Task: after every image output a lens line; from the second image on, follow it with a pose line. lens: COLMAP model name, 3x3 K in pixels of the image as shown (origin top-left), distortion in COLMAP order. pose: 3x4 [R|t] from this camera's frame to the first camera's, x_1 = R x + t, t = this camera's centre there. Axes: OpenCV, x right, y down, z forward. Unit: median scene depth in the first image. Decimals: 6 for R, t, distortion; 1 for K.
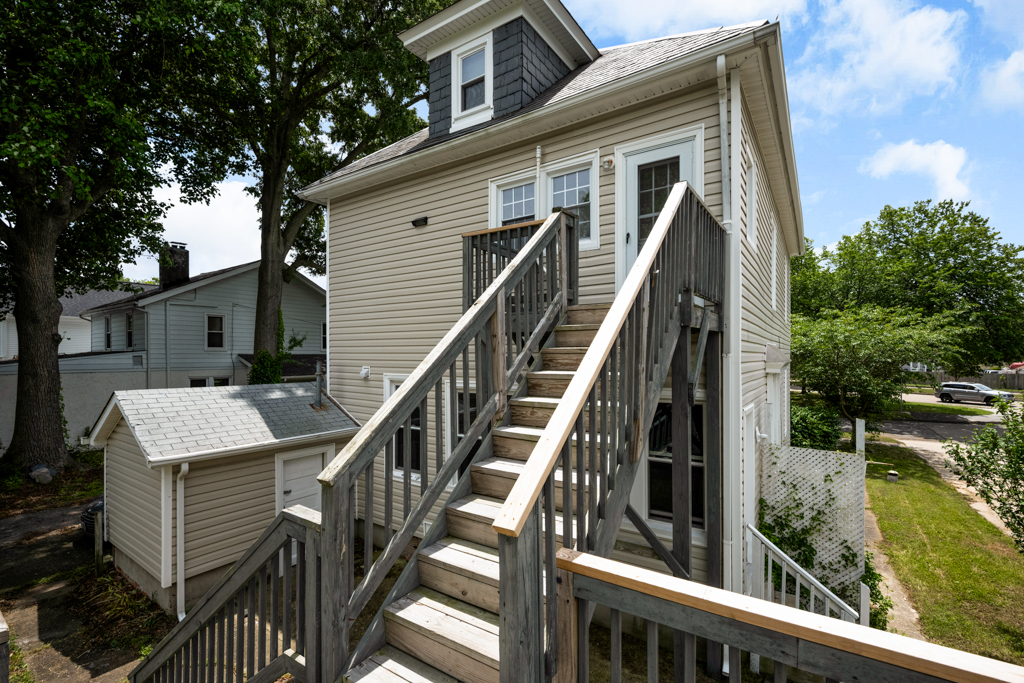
lens RADIAL K [[440.9, 0, 517.8], [0, 440.9, 348.6], [0, 0, 1]] dist [0.001360, 0.000570]
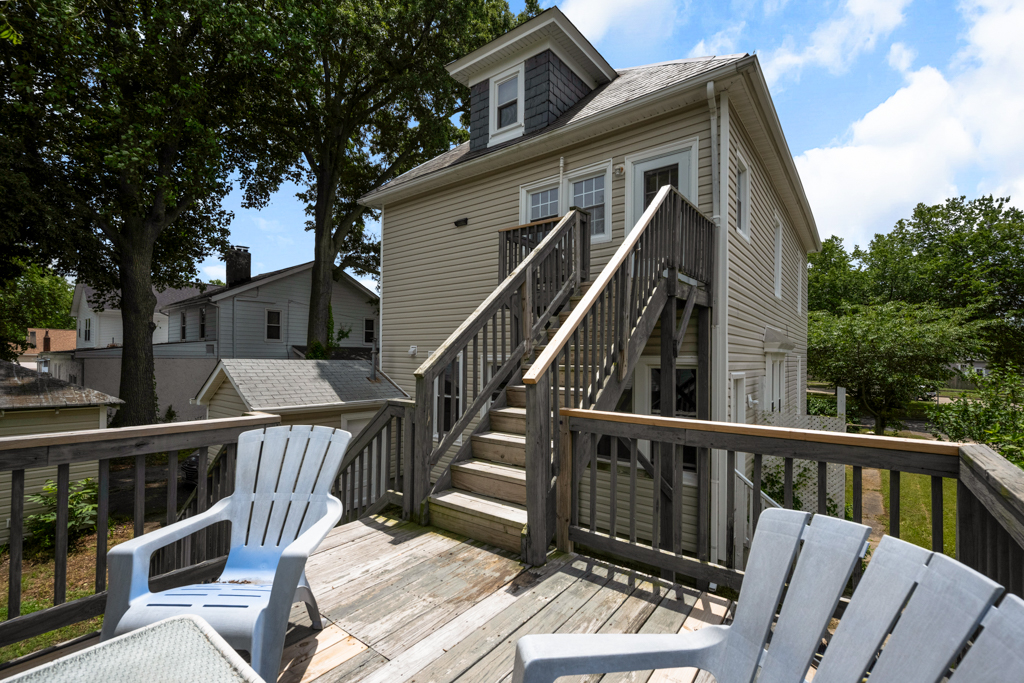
lens RADIAL K [[440.9, 0, 509.8], [0, 440.9, 346.0], [0, 0, 1]] dist [0.001360, 0.000570]
pose [[0.996667, 0.010125, -0.080945, 0.007774], [-0.011308, 0.999836, -0.014166, 0.064331], [0.080789, 0.015035, 0.996618, -0.175459]]
